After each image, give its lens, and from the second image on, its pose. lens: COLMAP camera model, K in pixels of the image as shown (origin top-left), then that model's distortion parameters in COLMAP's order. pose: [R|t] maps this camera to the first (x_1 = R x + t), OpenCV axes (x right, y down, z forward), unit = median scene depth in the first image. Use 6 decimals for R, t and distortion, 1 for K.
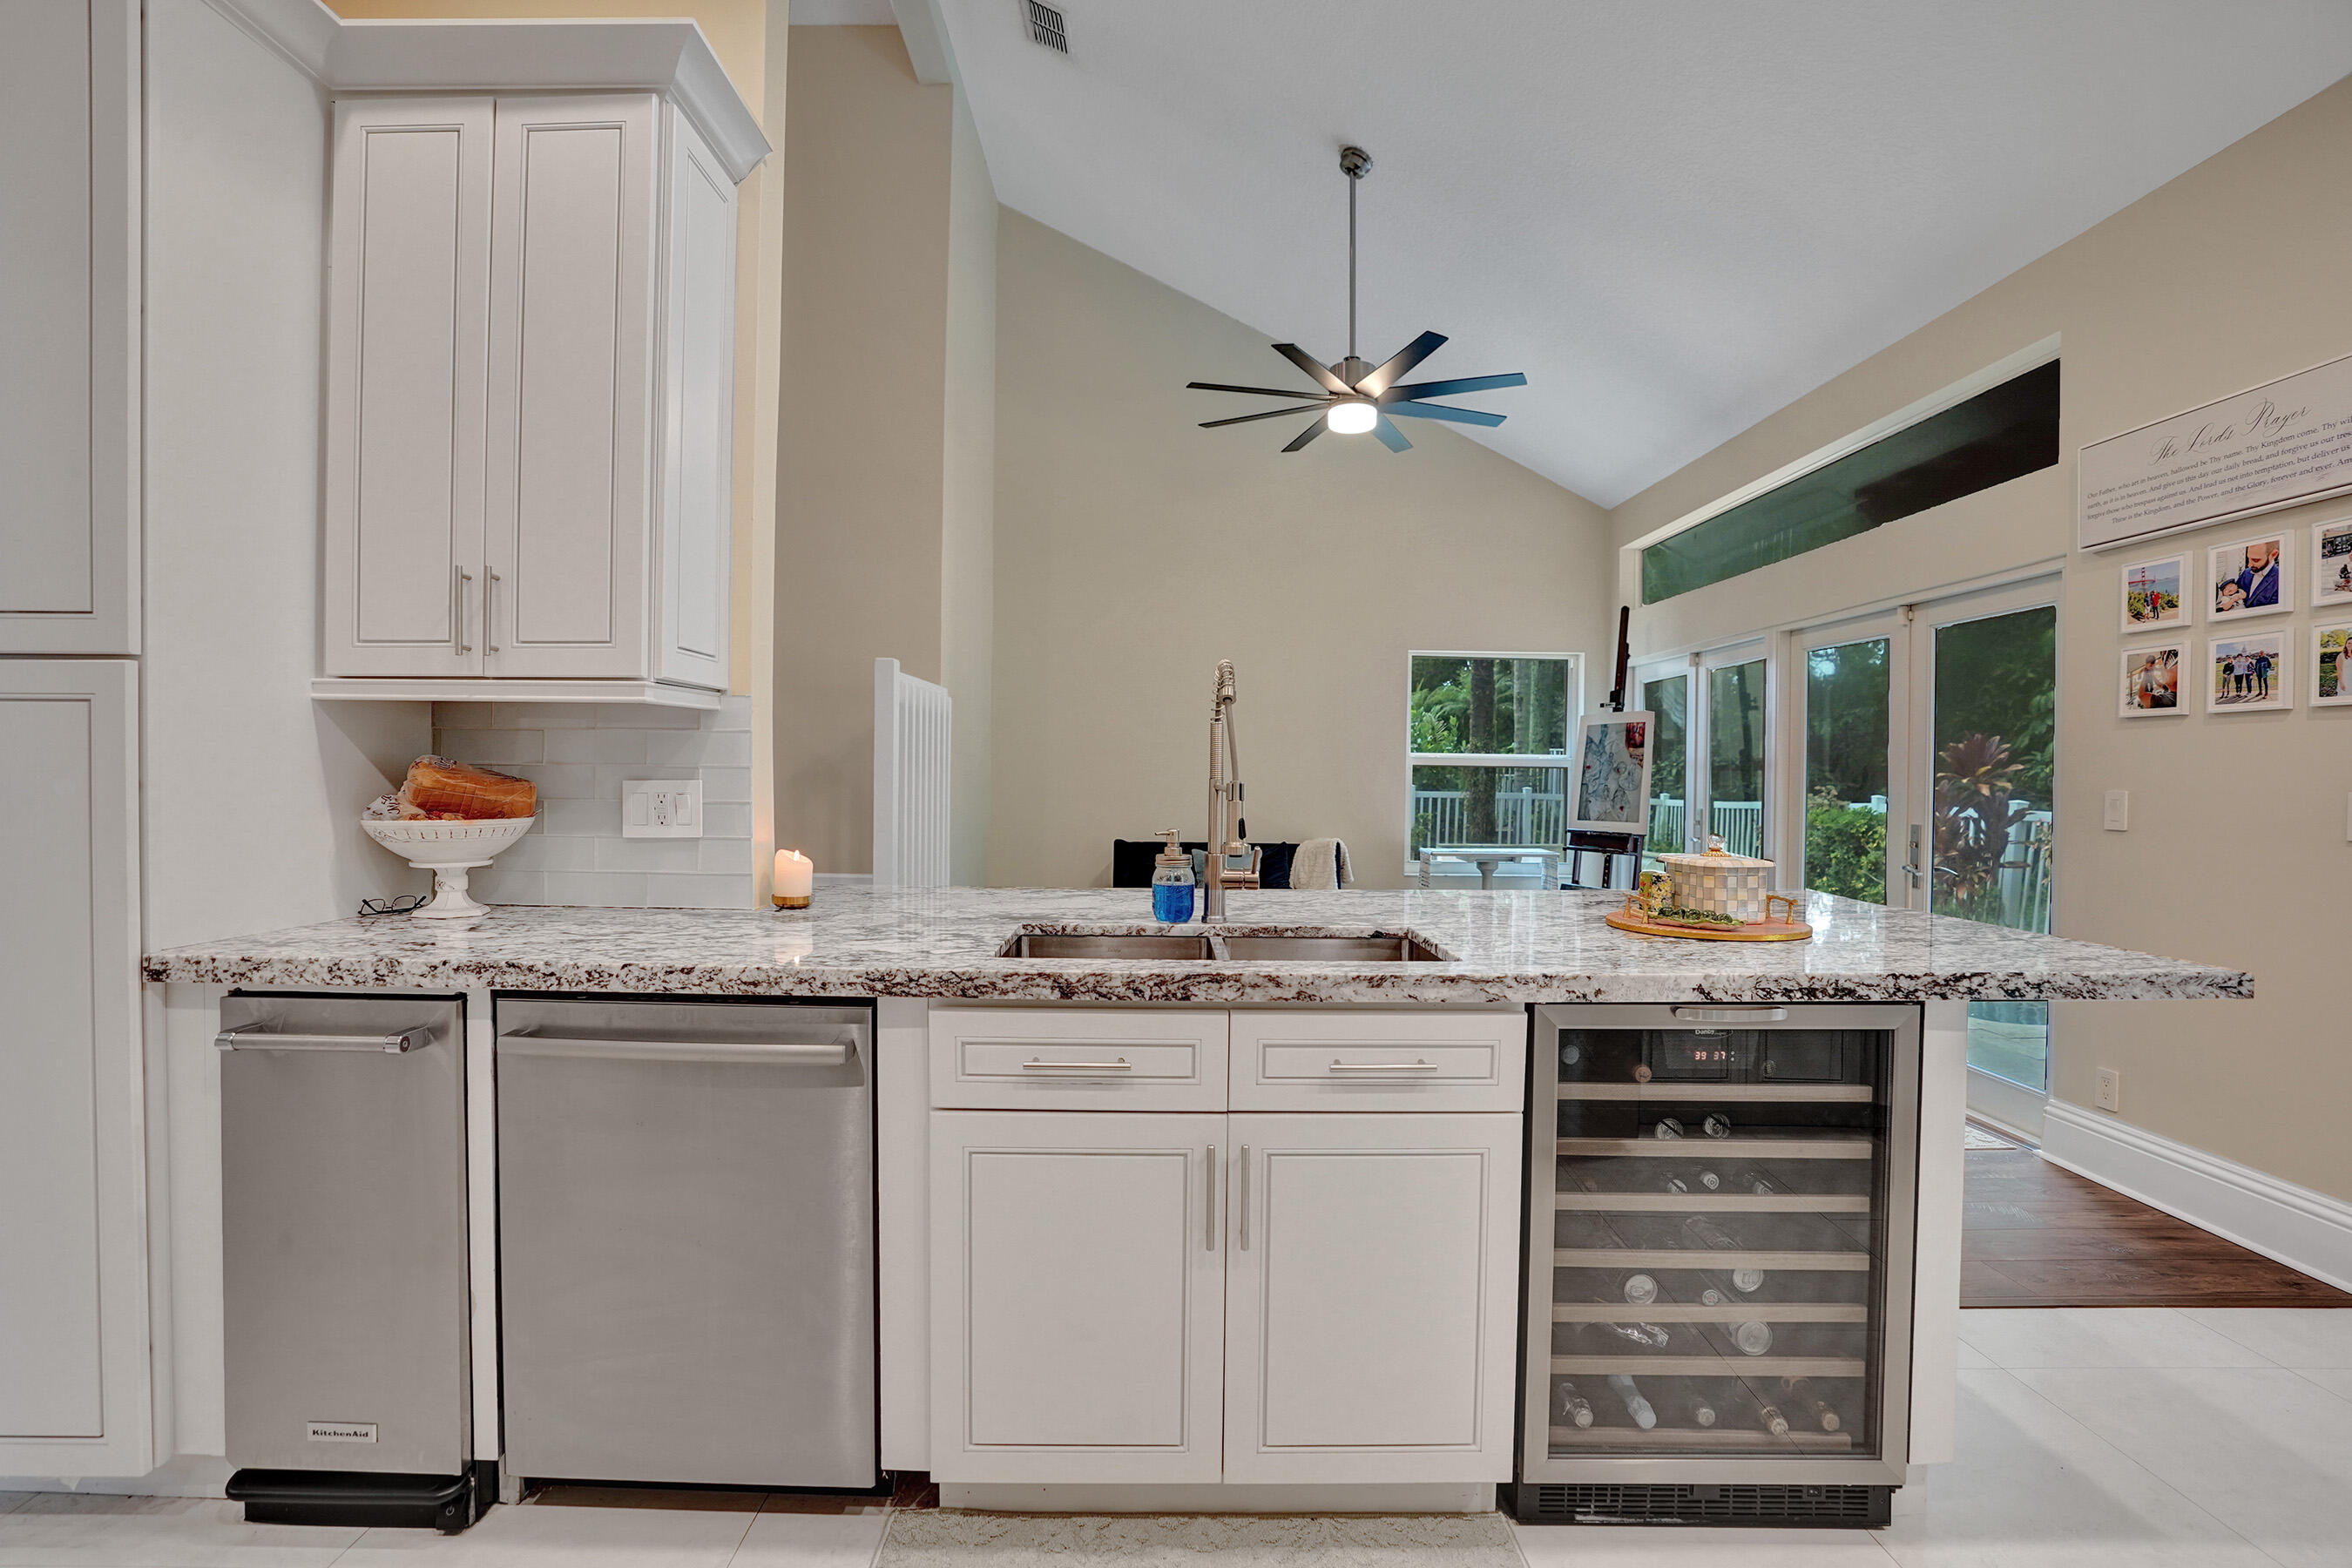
lens RADIAL K [[1100.7, 0, 1161.6], [0, 1100.7, 778.0], [0, 0, 1]] dist [-0.061291, 0.022740]
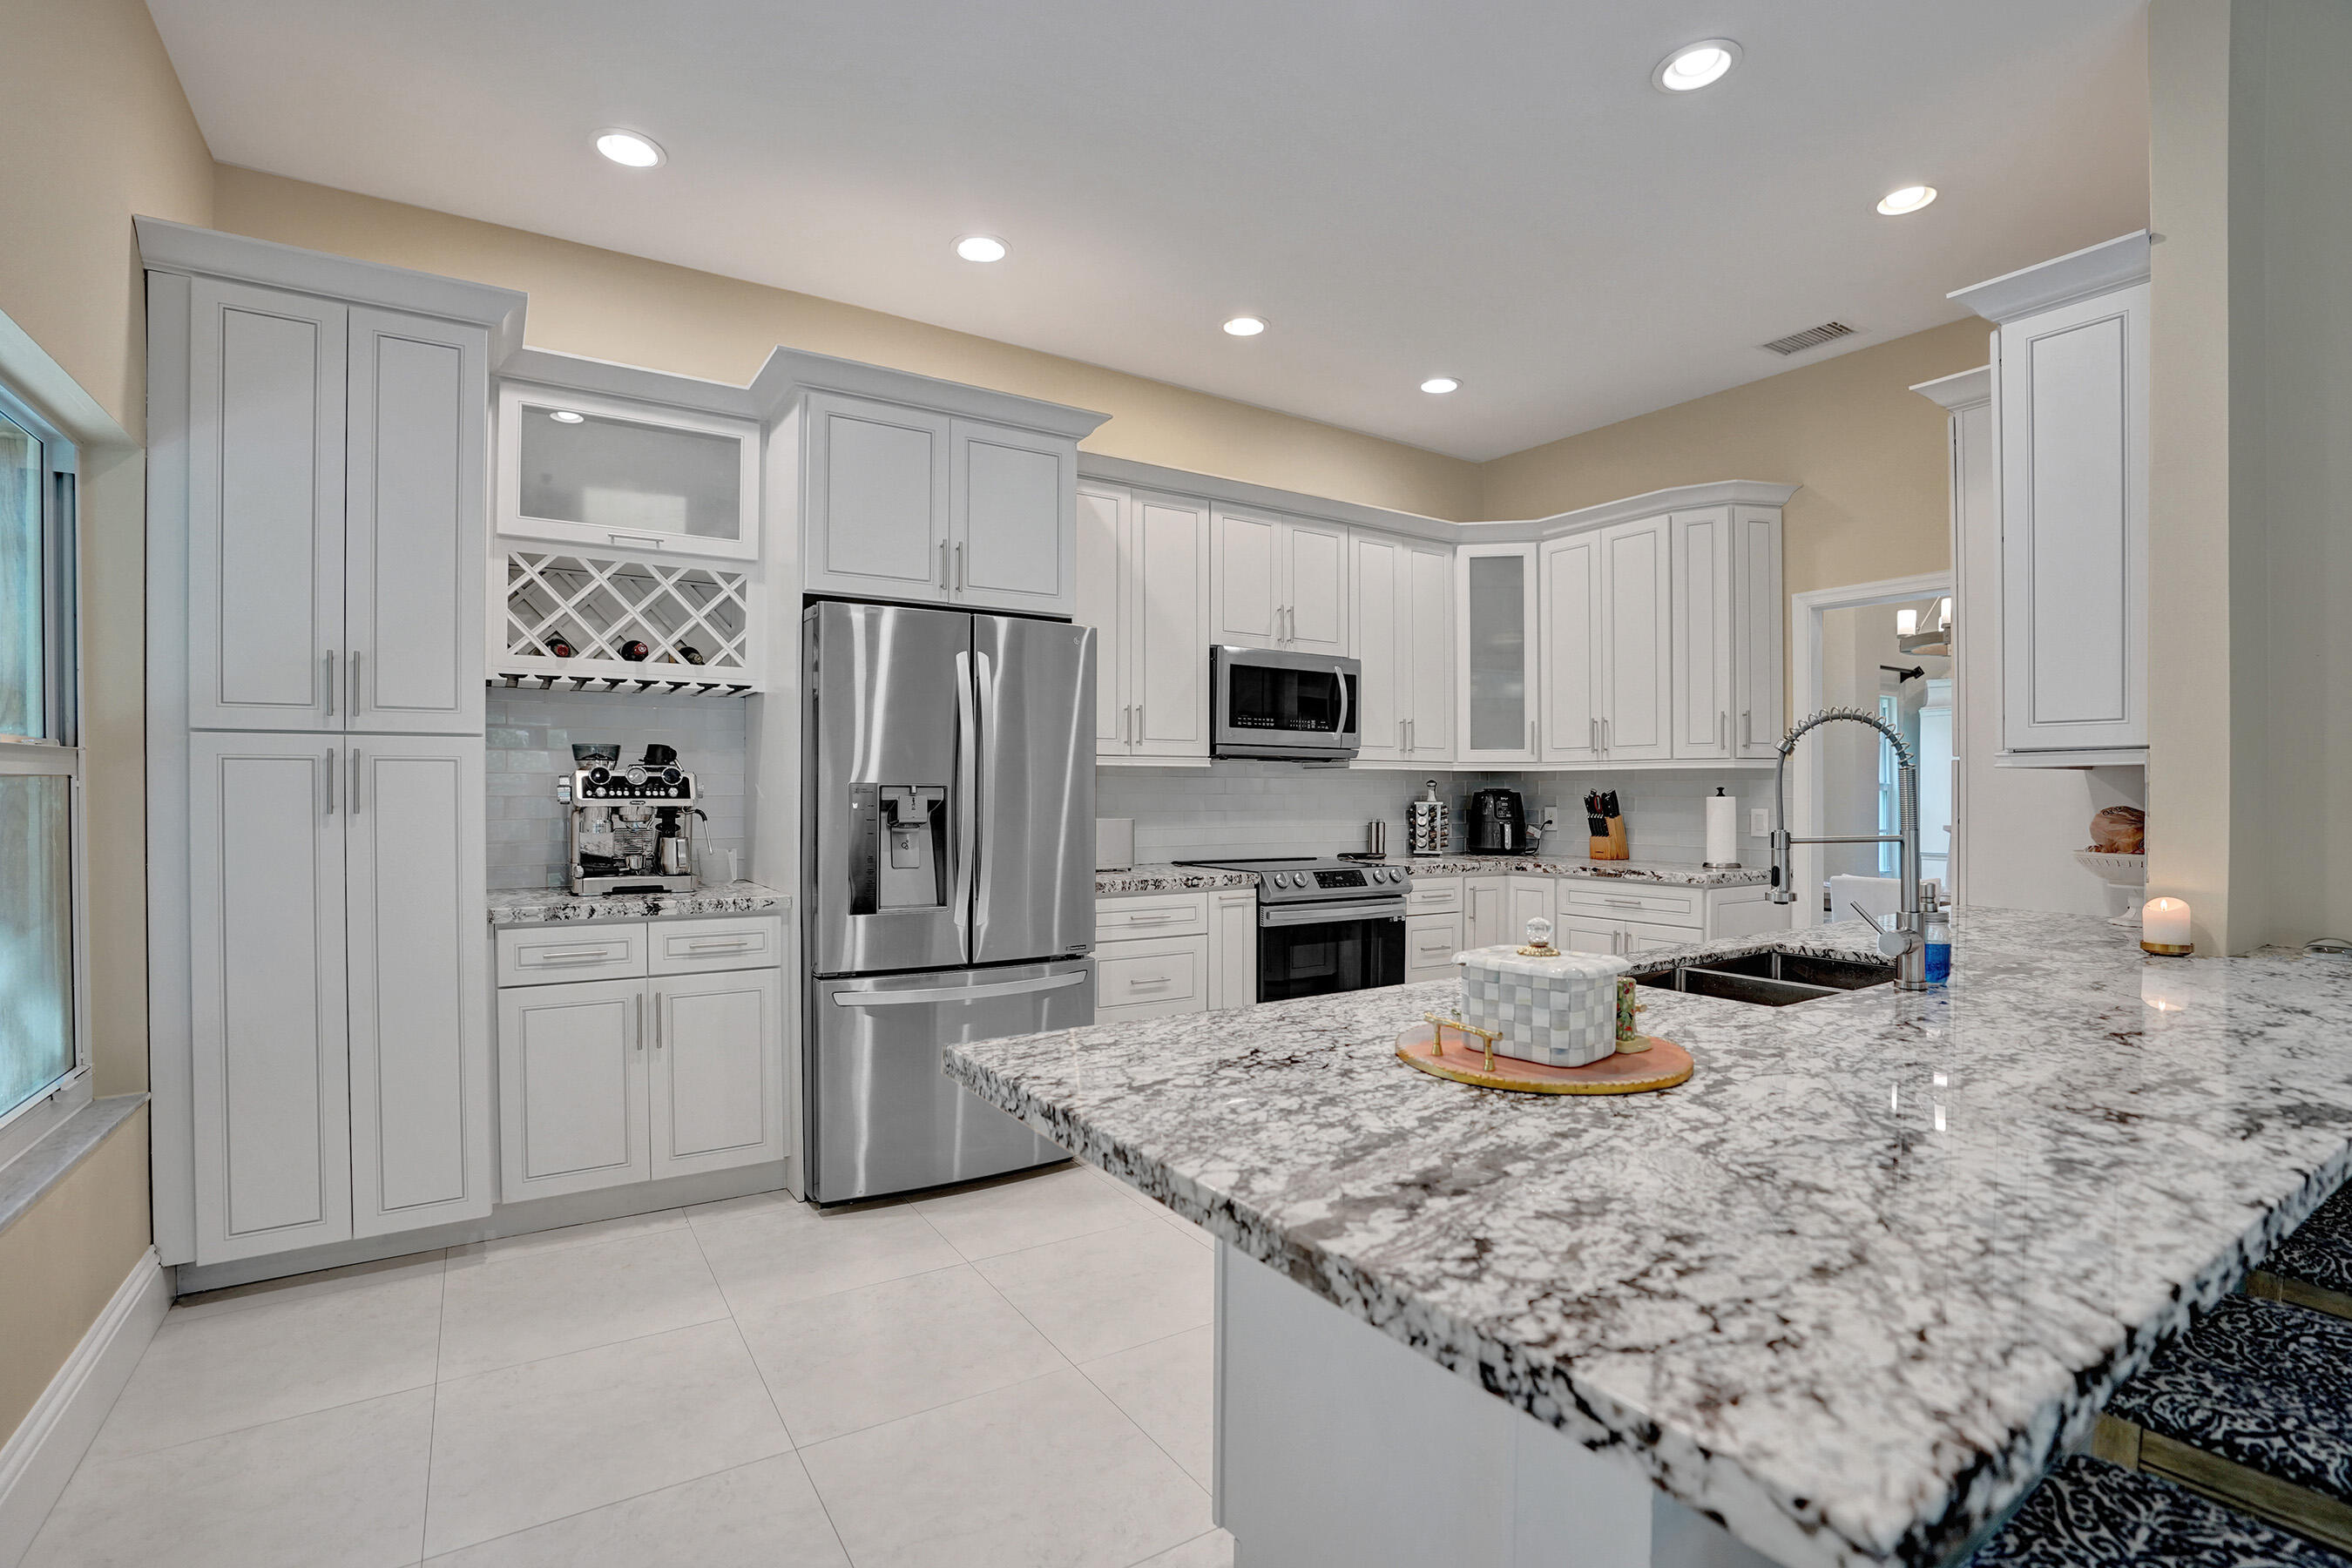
lens RADIAL K [[1100.7, 0, 1168.0], [0, 1100.7, 794.1], [0, 0, 1]] dist [-0.061291, 0.022740]
pose [[-0.842409, -0.010994, -0.538727, 1.291862], [-0.014542, 0.999892, 0.002335, -0.025826], [0.538643, 0.009801, -0.842477, 1.771249]]
